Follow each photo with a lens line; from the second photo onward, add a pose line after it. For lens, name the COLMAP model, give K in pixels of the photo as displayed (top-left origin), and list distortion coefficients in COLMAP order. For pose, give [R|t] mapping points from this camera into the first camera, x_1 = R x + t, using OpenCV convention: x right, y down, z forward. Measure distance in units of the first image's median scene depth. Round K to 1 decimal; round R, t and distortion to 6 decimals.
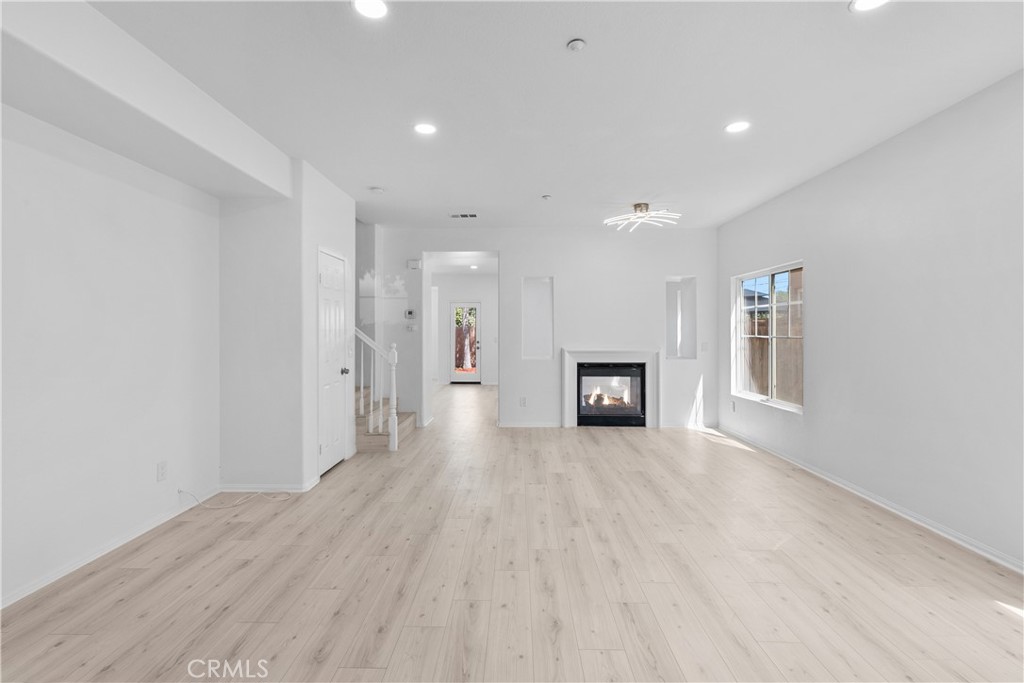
lens RADIAL K [[464.5, 0, 510.9], [0, 464.5, 336.4], [0, 0, 1]] dist [0.005780, 0.000659]
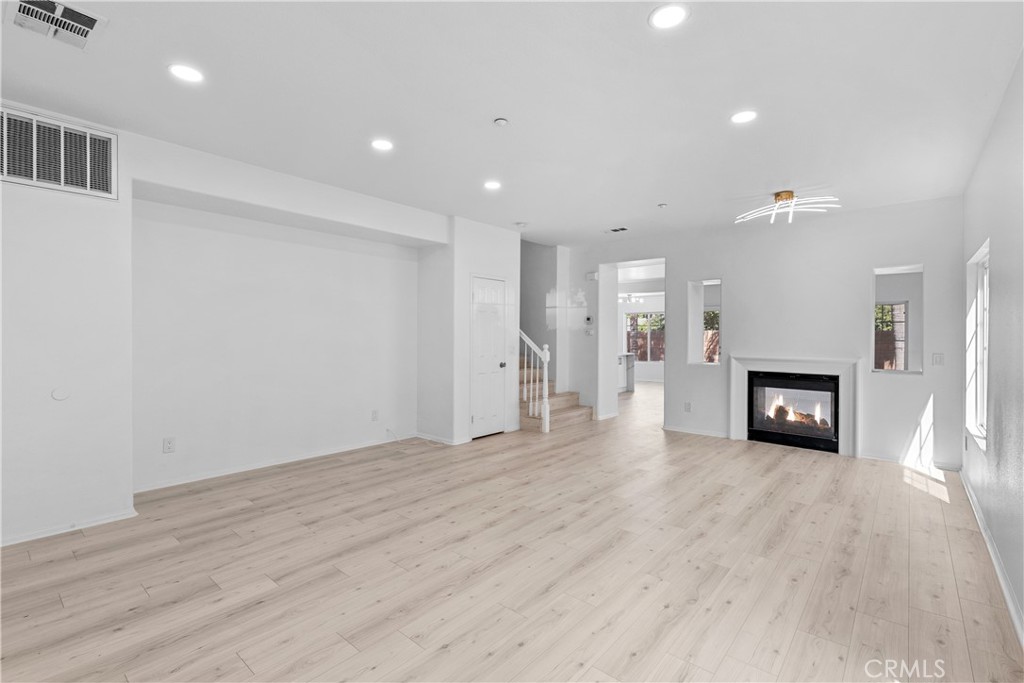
lens RADIAL K [[464.5, 0, 509.1], [0, 464.5, 338.7], [0, 0, 1]] dist [0.005780, 0.000659]
pose [[0.772312, 0.009907, -0.635167, 0.380341], [-0.013370, 0.999910, -0.000661, 0.000535], [0.635103, 0.009002, 0.772375, -0.007499]]
